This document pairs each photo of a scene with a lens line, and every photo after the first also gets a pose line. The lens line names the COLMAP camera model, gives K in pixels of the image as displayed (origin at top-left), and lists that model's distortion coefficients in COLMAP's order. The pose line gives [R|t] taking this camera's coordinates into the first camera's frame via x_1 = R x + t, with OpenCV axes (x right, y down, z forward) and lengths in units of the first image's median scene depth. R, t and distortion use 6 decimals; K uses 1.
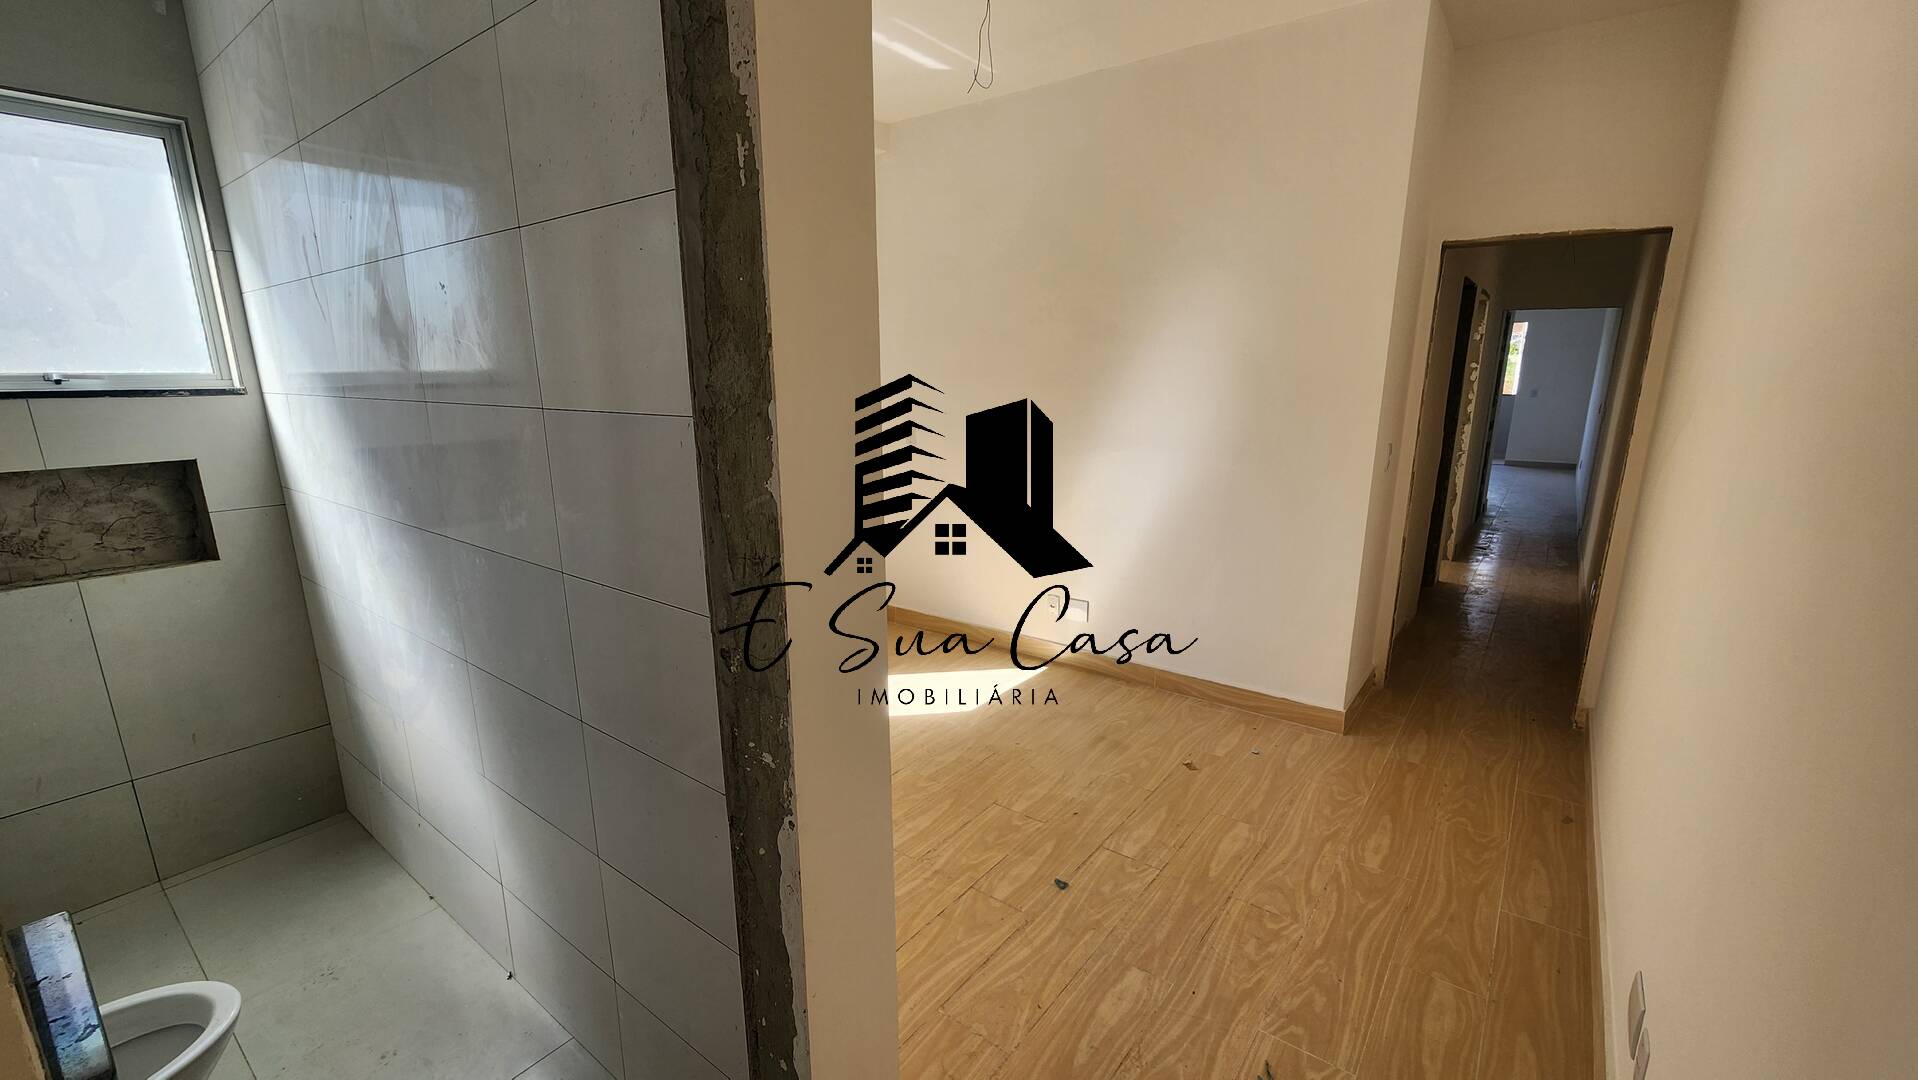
lens RADIAL K [[782.0, 0, 961.7], [0, 782.0, 562.5], [0, 0, 1]] dist [-0.003340, 0.001335]
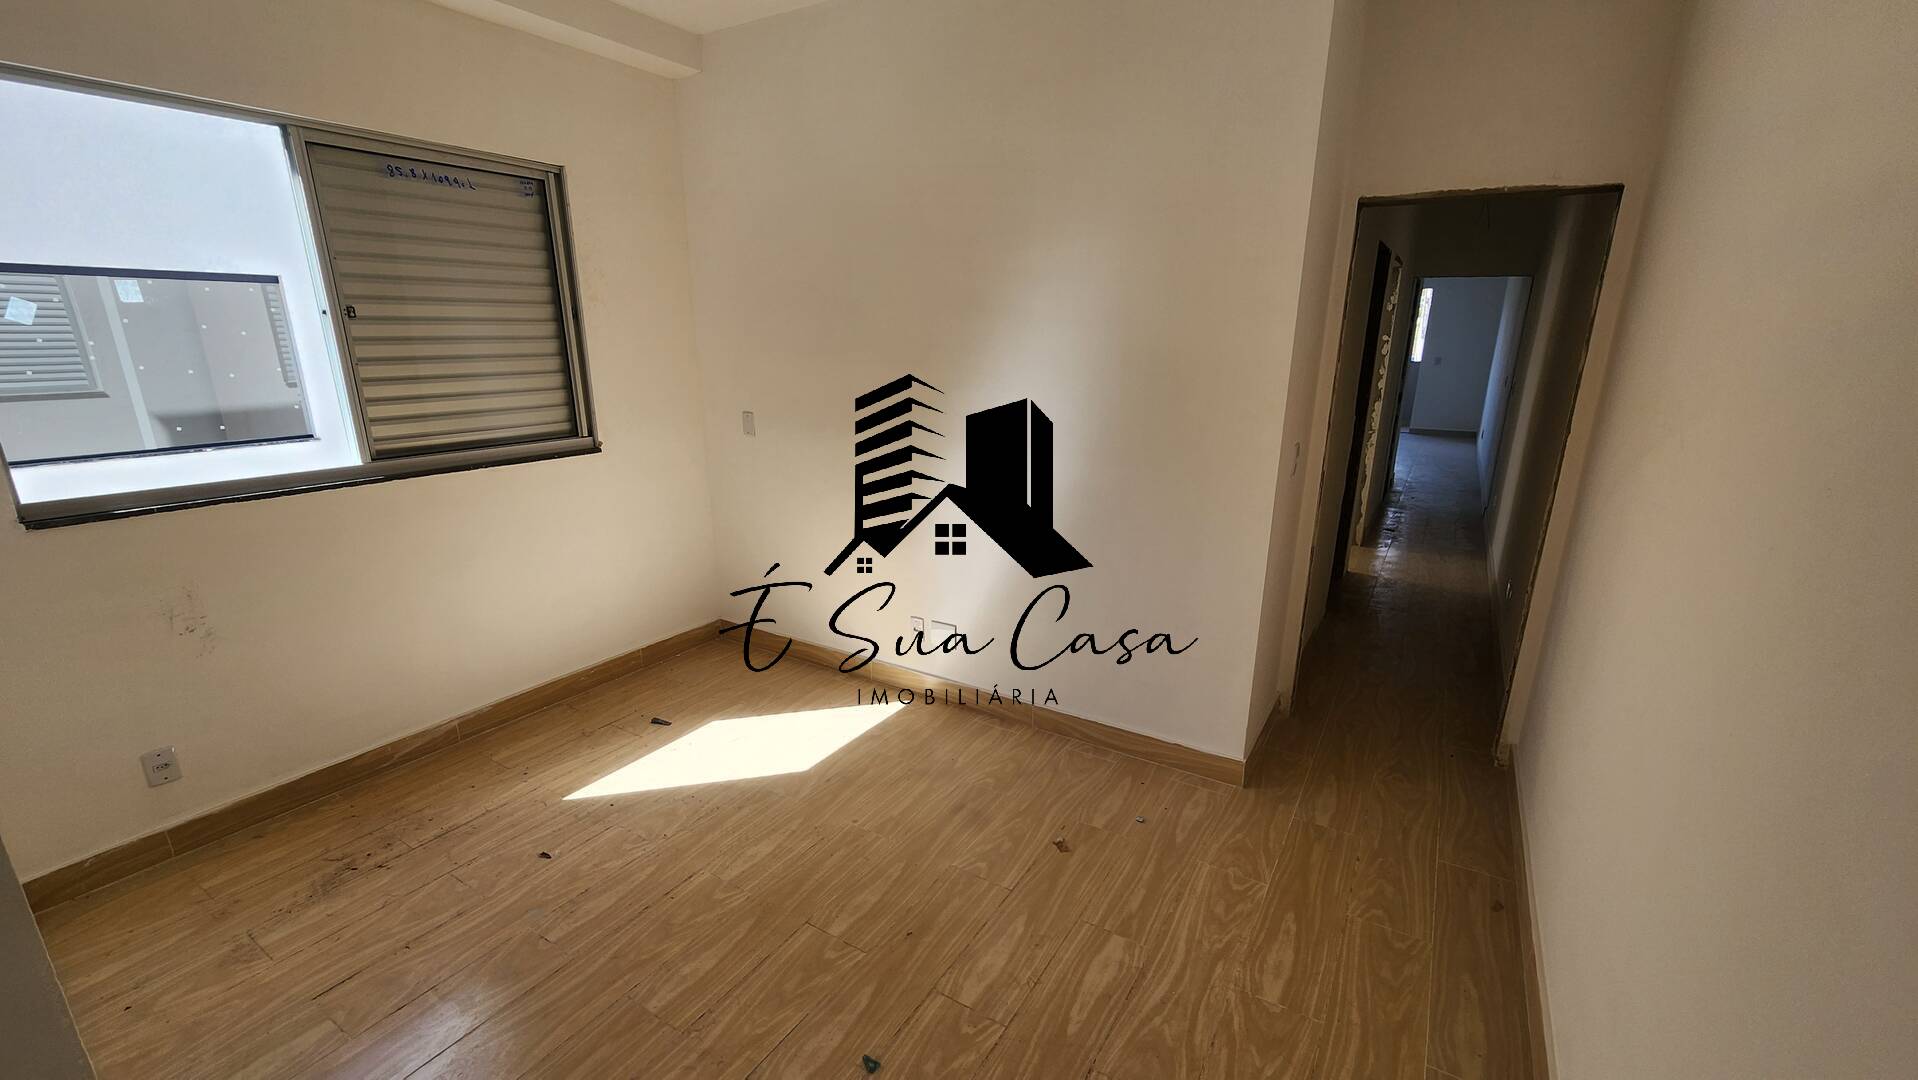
lens RADIAL K [[782.0, 0, 964.8], [0, 782.0, 562.0], [0, 0, 1]] dist [-0.003340, 0.001335]
pose [[0.995229, -0.022244, 0.094994, 0.122989], [0.017649, 0.998646, 0.048941, -0.079110], [-0.095954, -0.047030, 0.994274, 0.215323]]
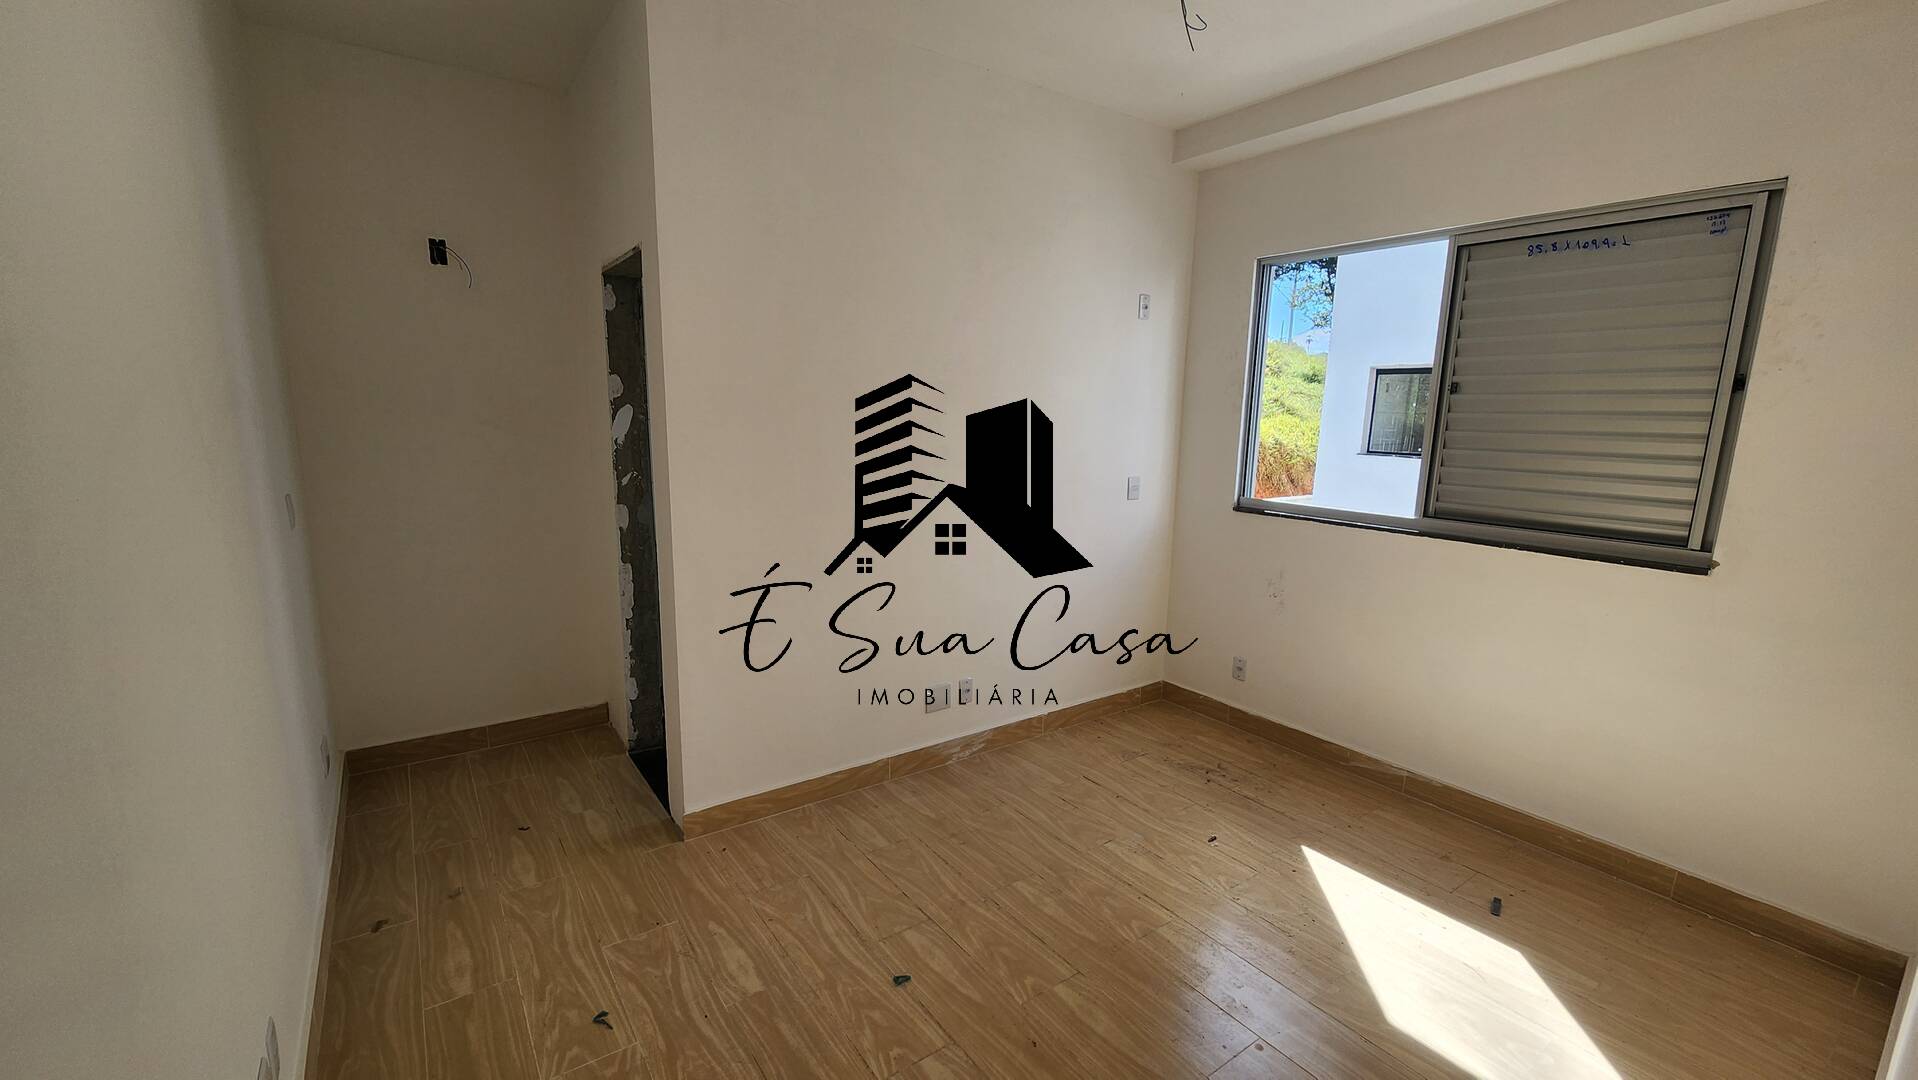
lens RADIAL K [[782.0, 0, 943.6], [0, 782.0, 558.2], [0, 0, 1]] dist [-0.003340, 0.001335]
pose [[-0.307383, 0.176800, -0.935017, 0.678686], [-0.245052, 0.934742, 0.257307, -0.221782], [0.919492, 0.308220, -0.243999, 0.874998]]
